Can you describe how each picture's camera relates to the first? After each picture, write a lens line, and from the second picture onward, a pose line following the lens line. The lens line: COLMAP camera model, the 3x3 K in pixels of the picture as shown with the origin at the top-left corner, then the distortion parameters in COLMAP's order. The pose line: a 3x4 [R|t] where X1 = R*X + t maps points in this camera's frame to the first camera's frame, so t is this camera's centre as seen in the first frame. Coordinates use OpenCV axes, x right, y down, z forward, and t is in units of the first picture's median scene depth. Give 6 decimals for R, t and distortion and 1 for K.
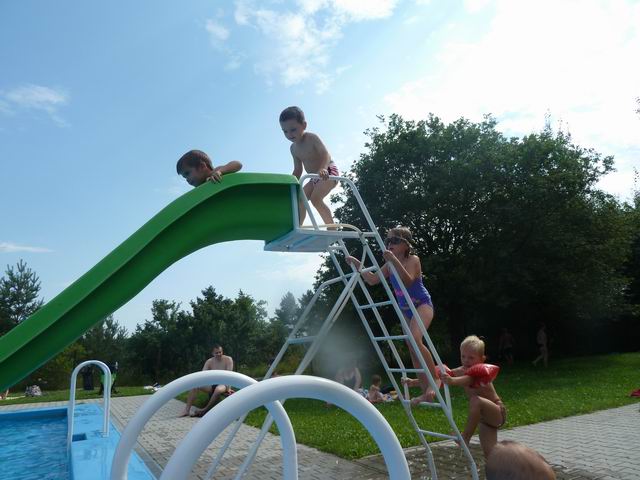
lens RADIAL K [[470.4, 0, 320.3], [0, 470.4, 239.1], [0, 0, 1]] dist [-0.042141, 0.007868]
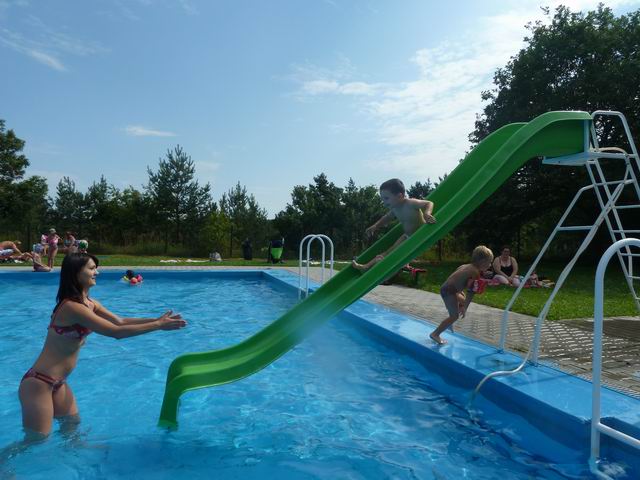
lens RADIAL K [[470.4, 0, 320.3], [0, 470.4, 239.1], [0, 0, 1]] dist [-0.042141, 0.007868]
pose [[0.976458, 0.073223, -0.202901, -0.099592], [-0.024108, 0.971775, 0.234674, -0.013947], [0.214357, -0.224257, 0.950663, -0.107036]]
